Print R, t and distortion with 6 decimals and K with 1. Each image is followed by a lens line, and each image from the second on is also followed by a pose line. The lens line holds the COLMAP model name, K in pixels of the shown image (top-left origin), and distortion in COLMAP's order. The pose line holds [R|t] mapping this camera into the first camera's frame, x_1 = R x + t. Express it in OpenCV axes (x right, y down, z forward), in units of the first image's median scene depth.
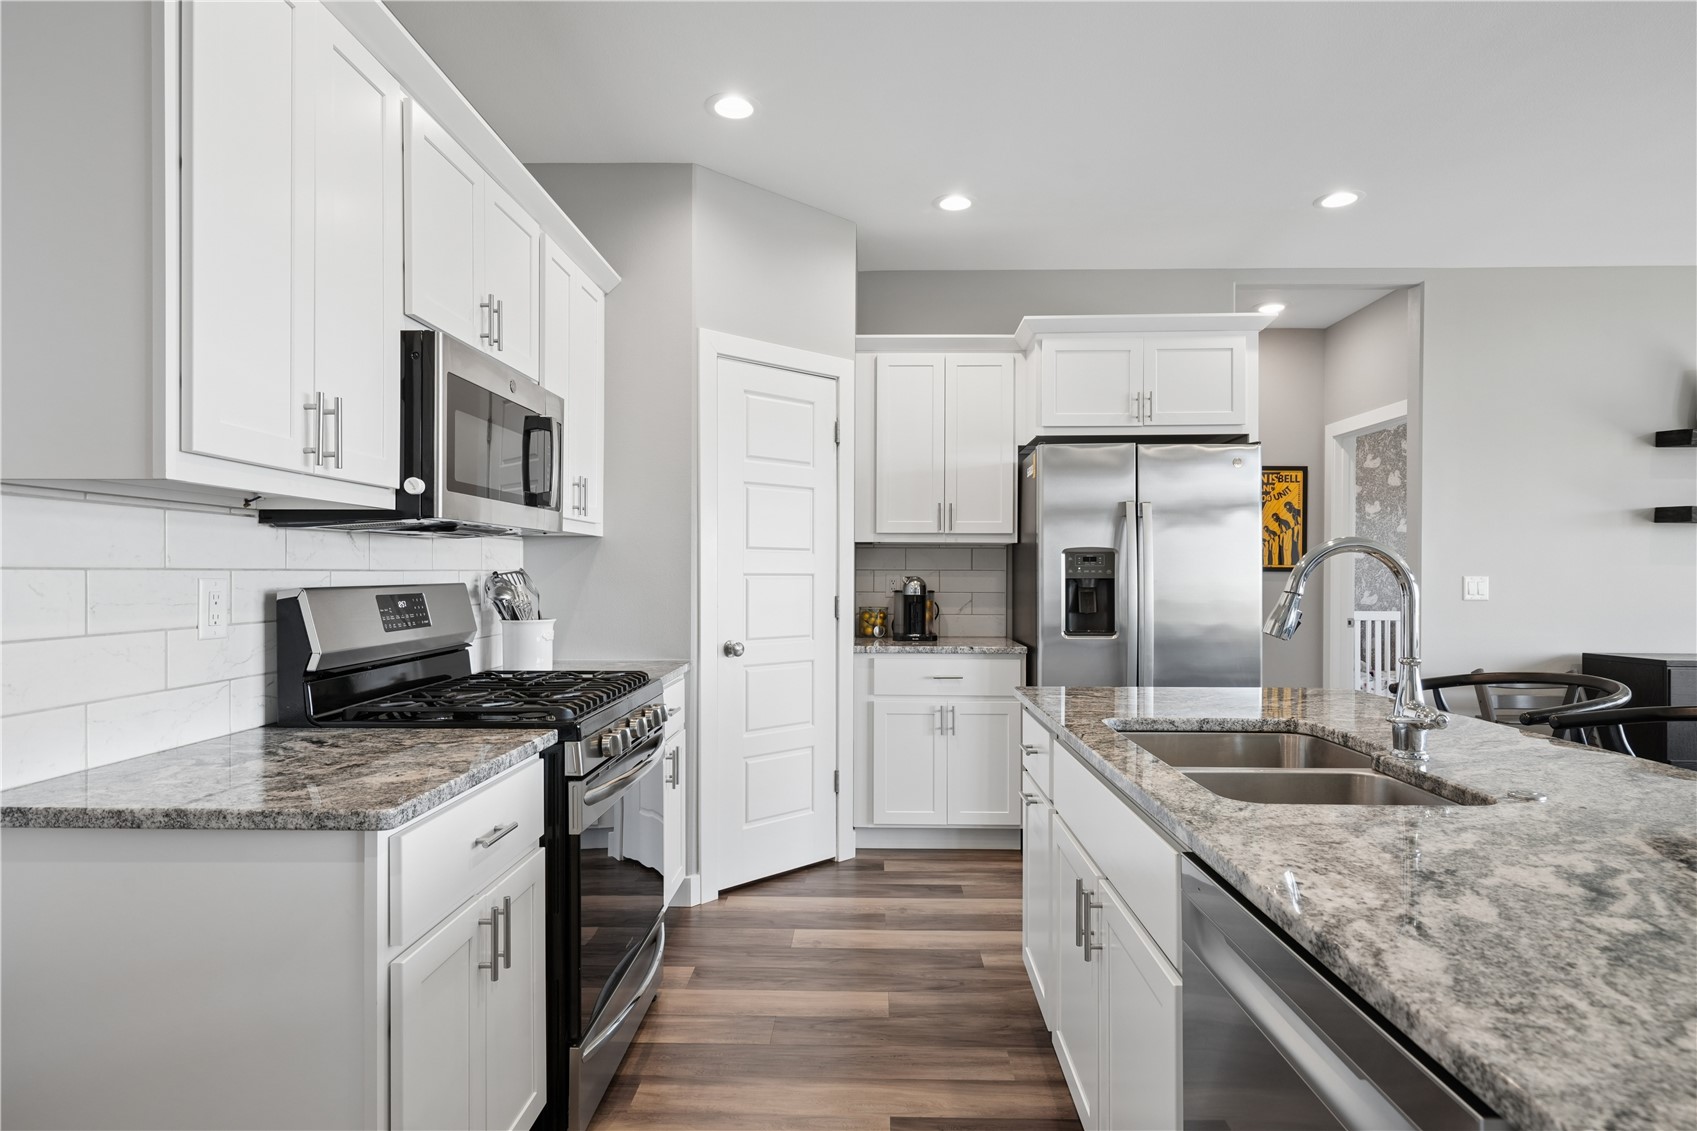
lens RADIAL K [[892.8, 0, 848.9], [0, 892.8, 568.6], [0, 0, 1]] dist [0.004575, 0.000459]
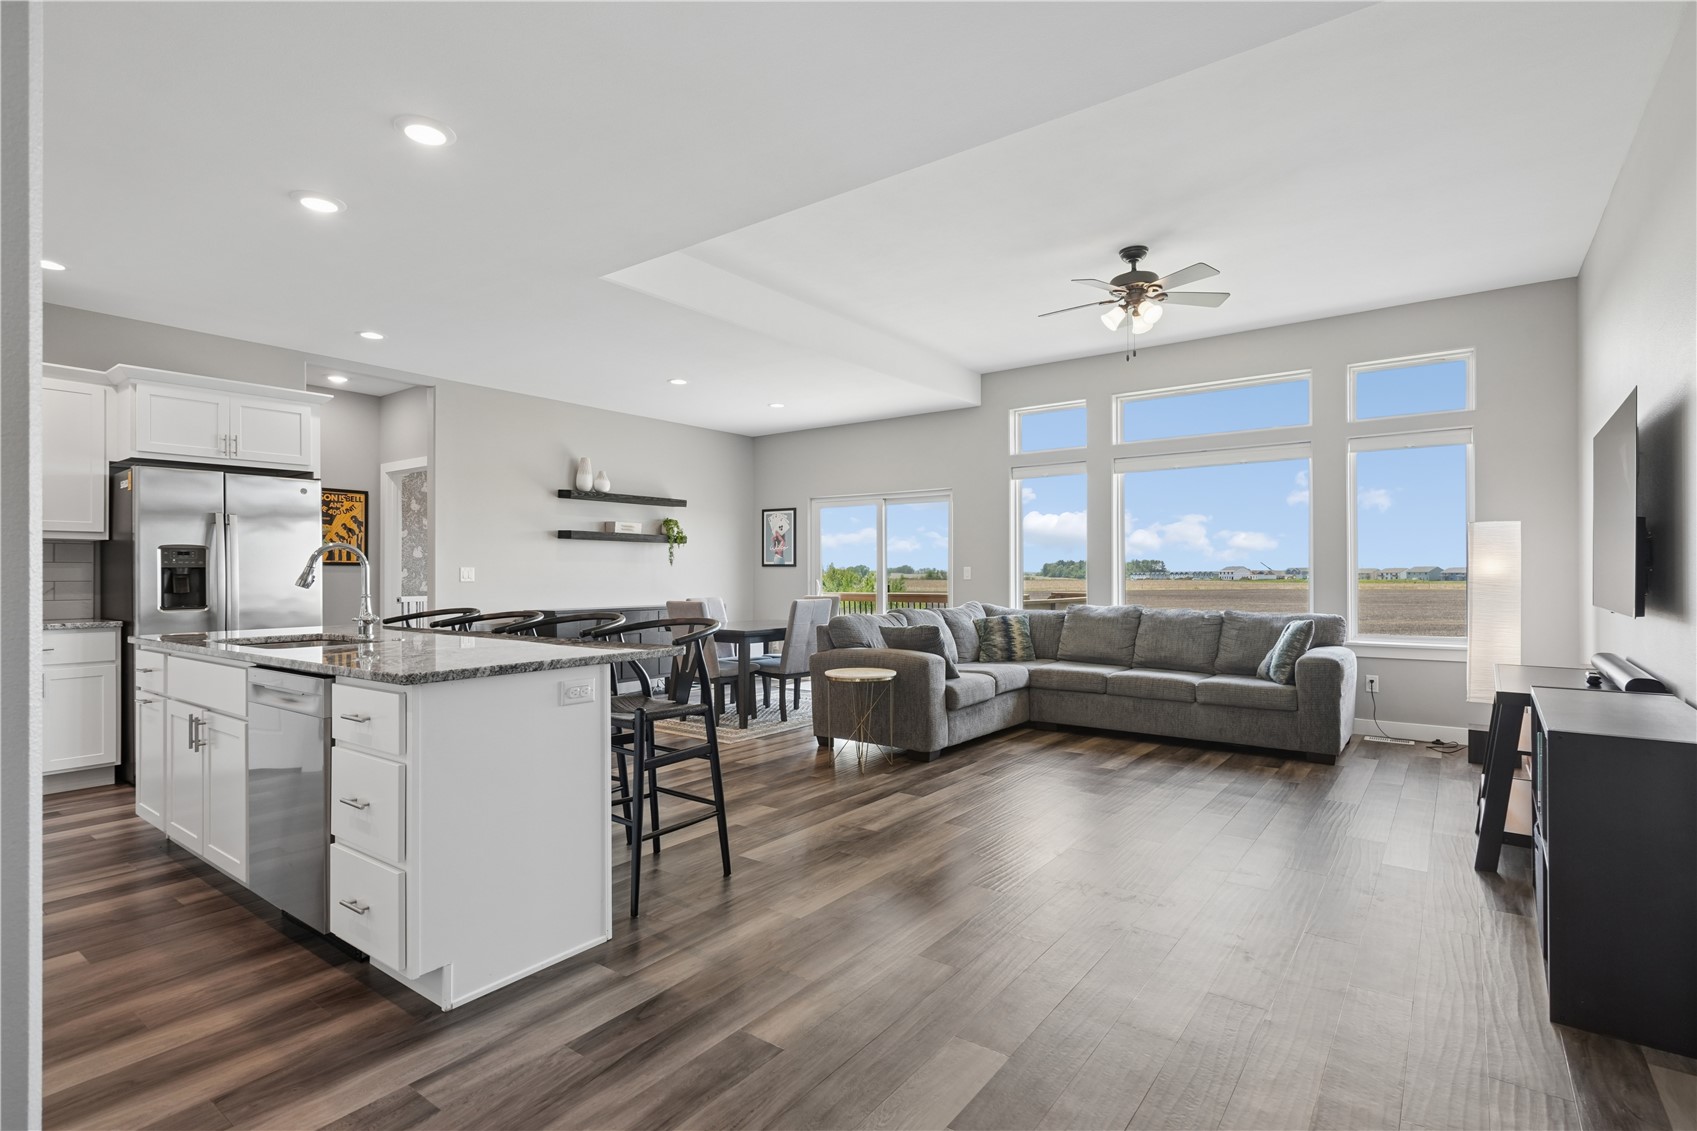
lens RADIAL K [[819.4, 0, 842.5], [0, 819.4, 570.0], [0, 0, 1]] dist [0.002333, 0.001133]
pose [[0.574554, -0.002234, 0.818463, -0.159152], [0.002504, 0.999996, 0.000972, 0.014395], [-0.818463, 0.001491, 0.574558, -0.485296]]
